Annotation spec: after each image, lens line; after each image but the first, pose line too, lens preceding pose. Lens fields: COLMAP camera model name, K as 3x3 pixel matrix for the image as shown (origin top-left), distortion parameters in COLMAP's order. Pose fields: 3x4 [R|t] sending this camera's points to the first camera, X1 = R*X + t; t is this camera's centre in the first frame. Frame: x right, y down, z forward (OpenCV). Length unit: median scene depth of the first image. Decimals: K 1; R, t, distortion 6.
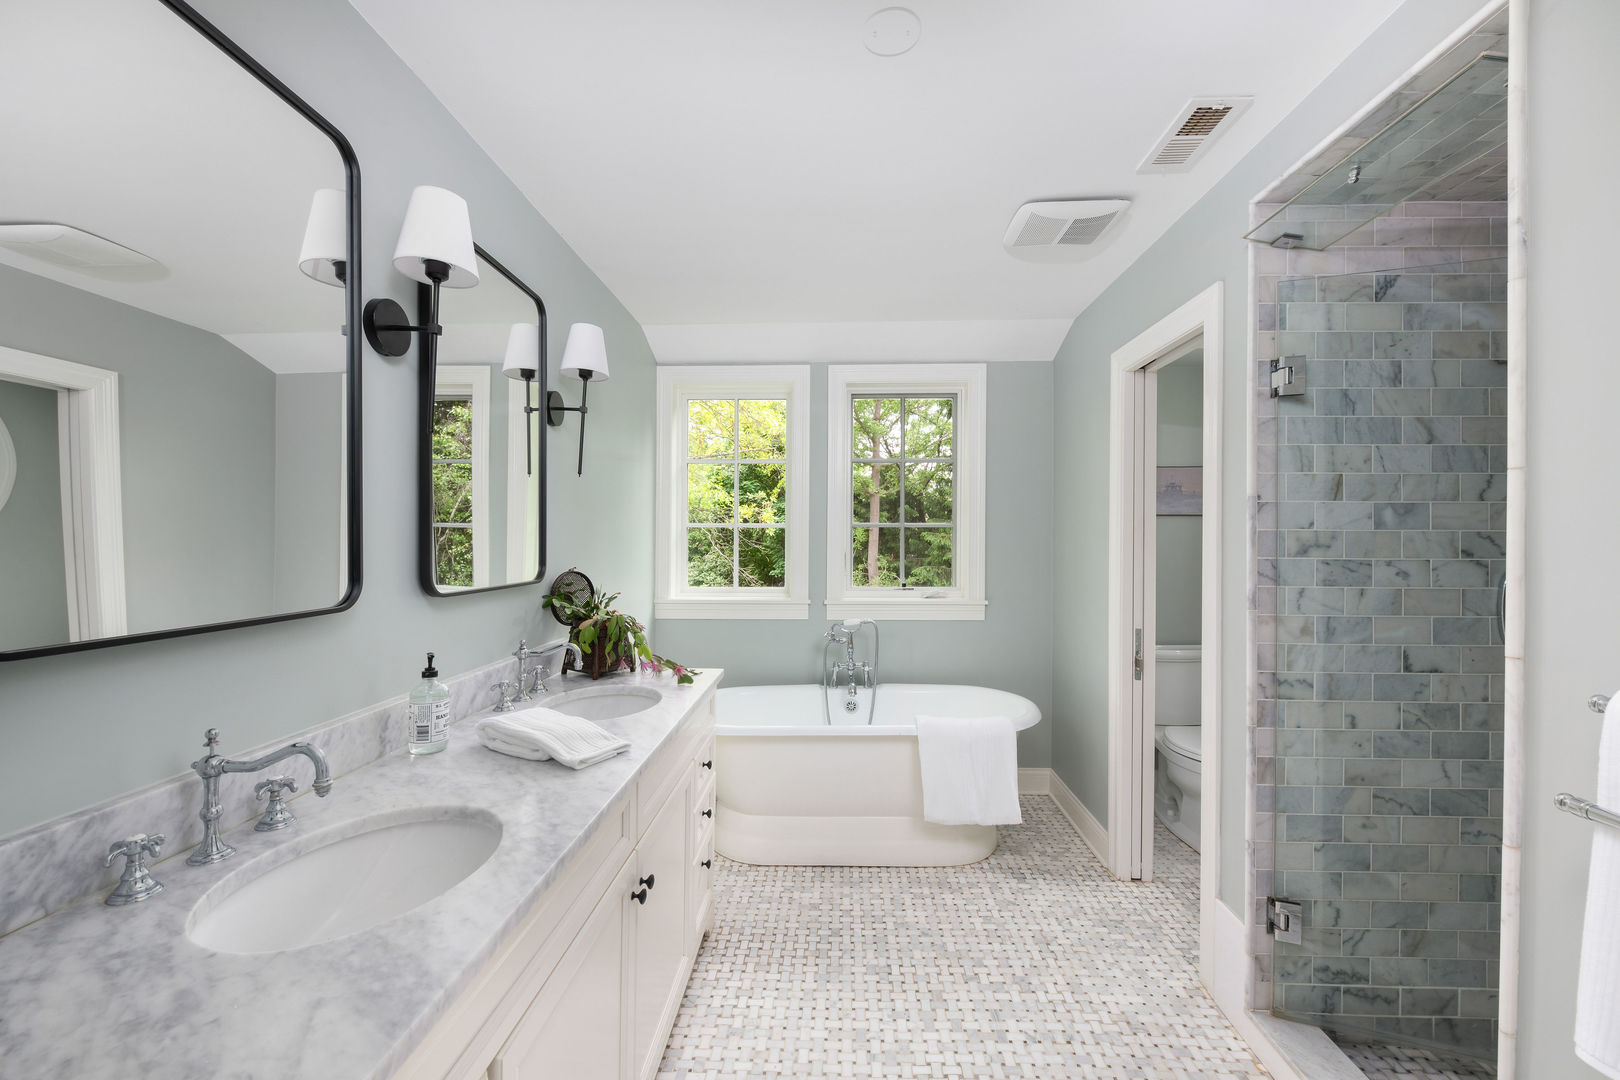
lens RADIAL K [[660.9, 0, 807.2], [0, 660.9, 543.2], [0, 0, 1]] dist [-0.000006, -0.002387]
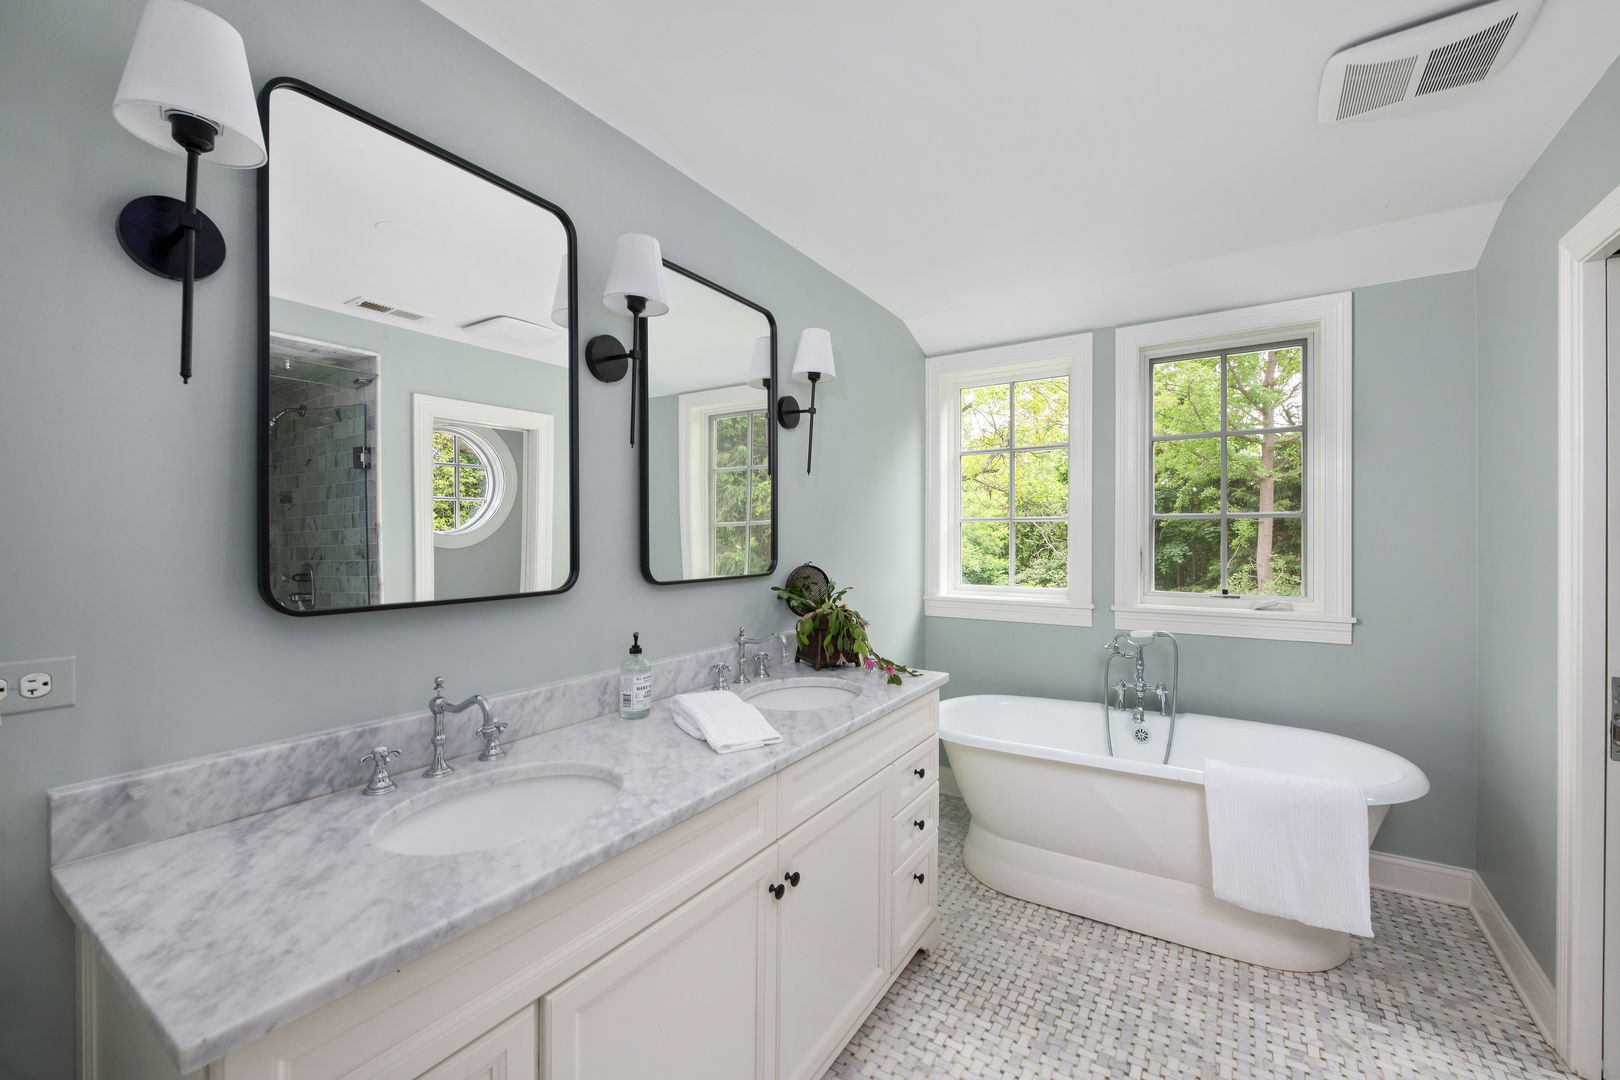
lens RADIAL K [[660.9, 0, 810.5], [0, 660.9, 537.0], [0, 0, 1]] dist [-0.000006, -0.002387]
pose [[0.859098, -0.002400, -0.511805, 0.194552], [0.000508, 0.999993, -0.003837, 0.001445], [0.511810, 0.003037, 0.859093, 0.105405]]
